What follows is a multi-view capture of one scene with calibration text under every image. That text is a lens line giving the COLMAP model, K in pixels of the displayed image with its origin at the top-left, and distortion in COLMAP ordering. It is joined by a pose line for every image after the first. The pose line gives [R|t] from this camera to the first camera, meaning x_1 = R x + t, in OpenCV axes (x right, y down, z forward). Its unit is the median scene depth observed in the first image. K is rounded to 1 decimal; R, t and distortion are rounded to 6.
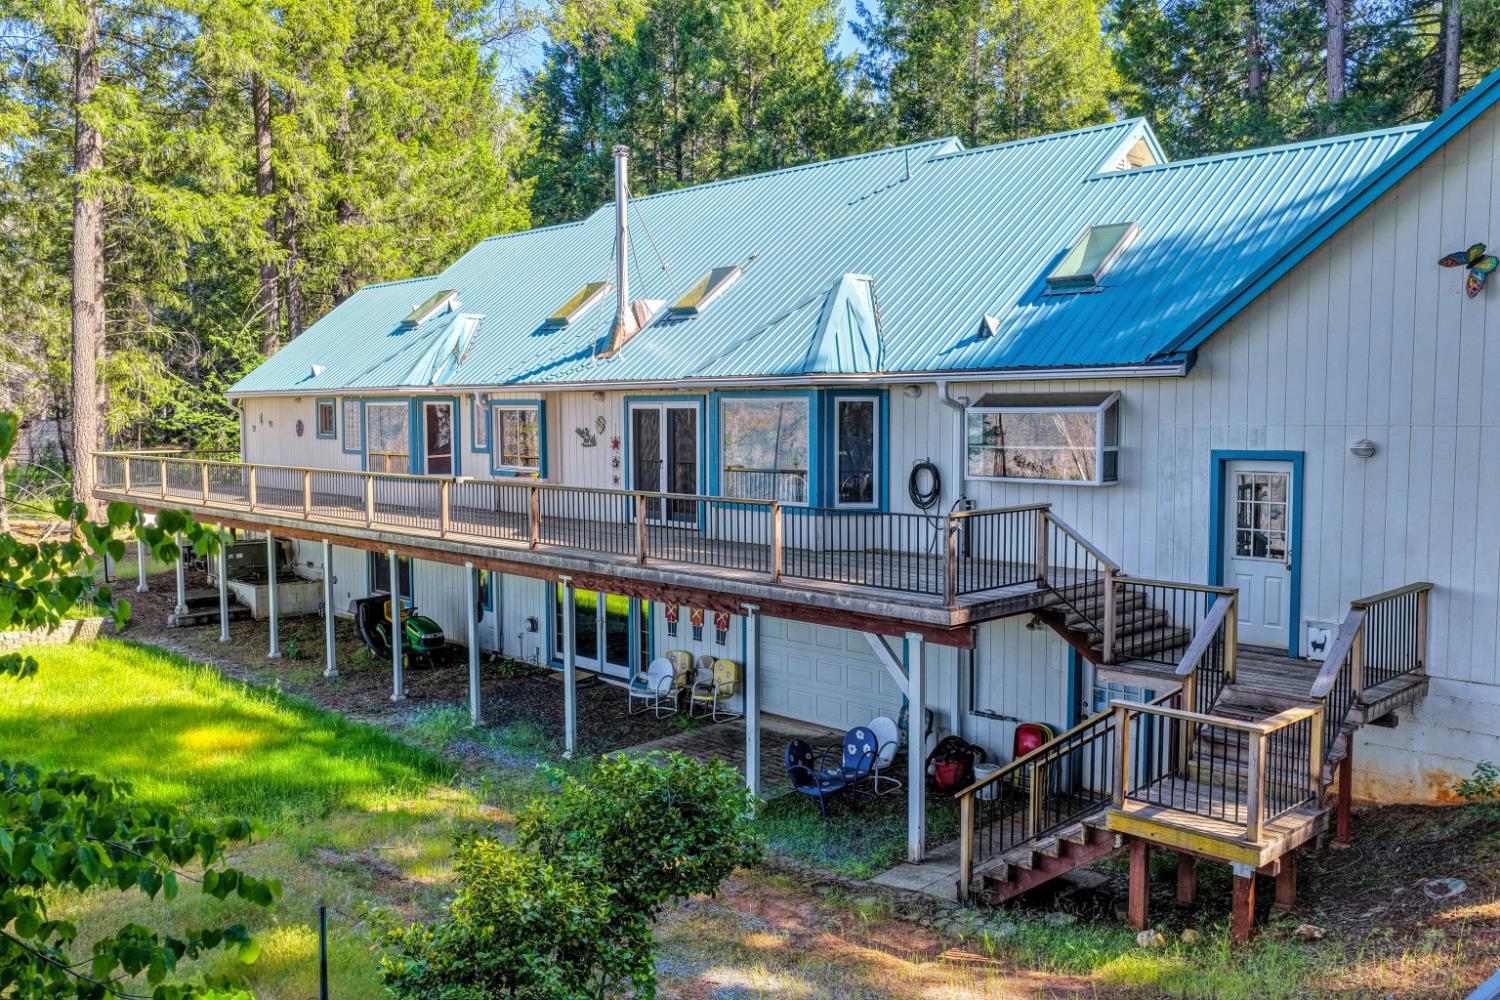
lens RADIAL K [[1207.5, 0, 750.0], [0, 1207.5, 500.0], [0, 0, 1]] dist [-0.004618, -0.000913]
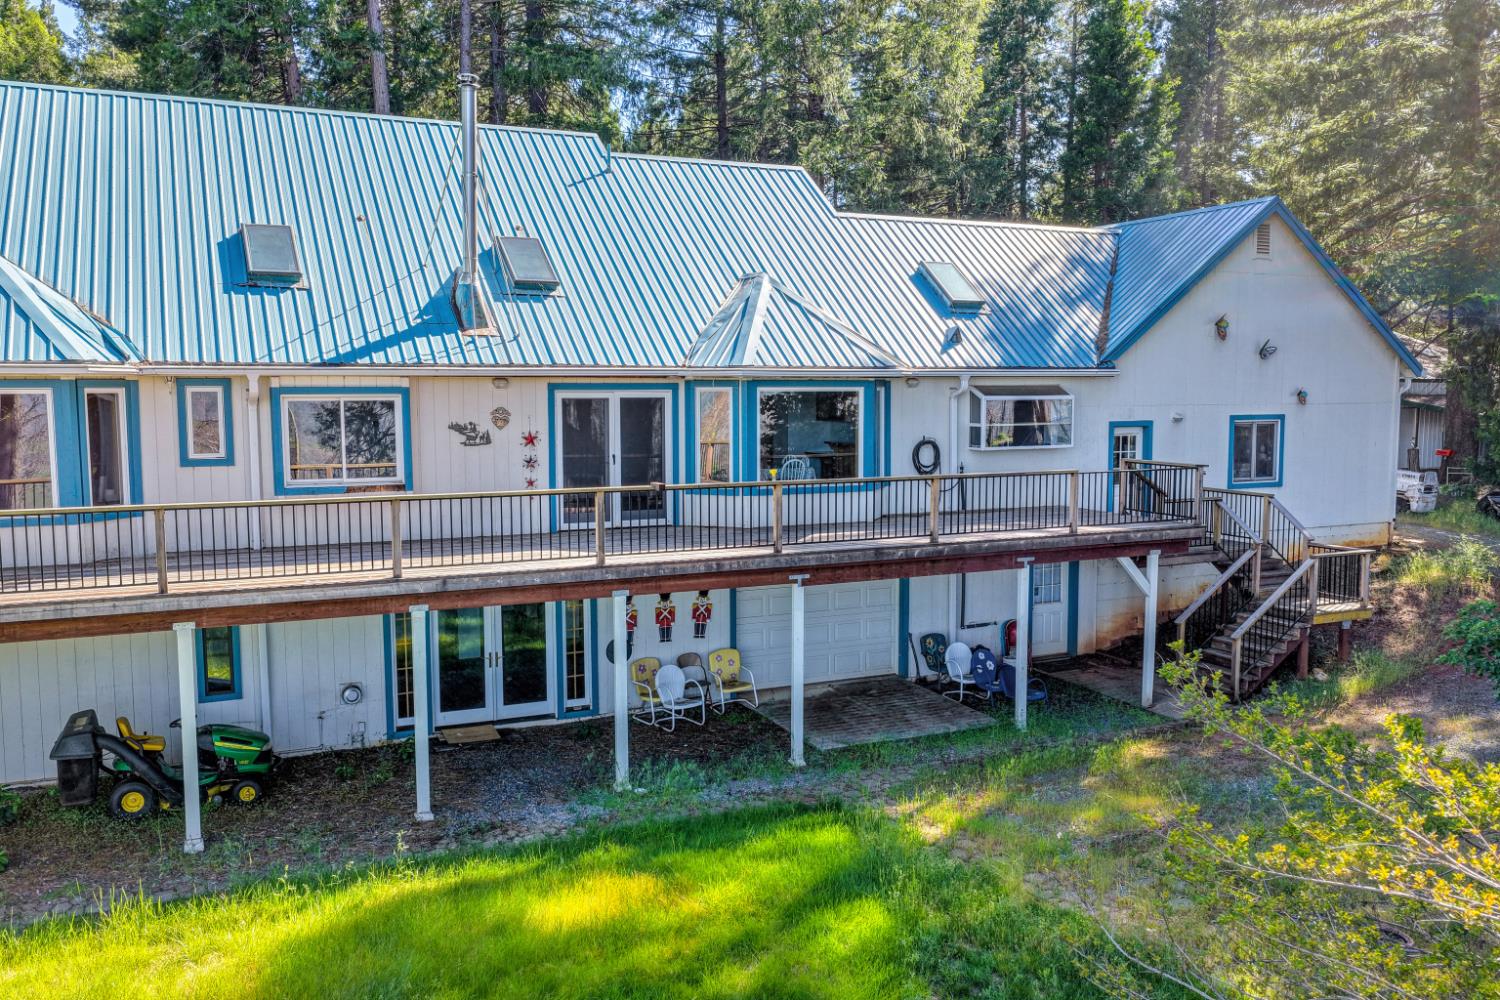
lens RADIAL K [[1207.5, 0, 750.0], [0, 1207.5, 500.0], [0, 0, 1]] dist [-0.004618, -0.000913]
pose [[0.353447, -0.085754, 0.931516, -0.884529], [0.070643, 0.995393, 0.064831, -0.050983], [-0.932783, 0.042890, 0.357877, 0.585381]]
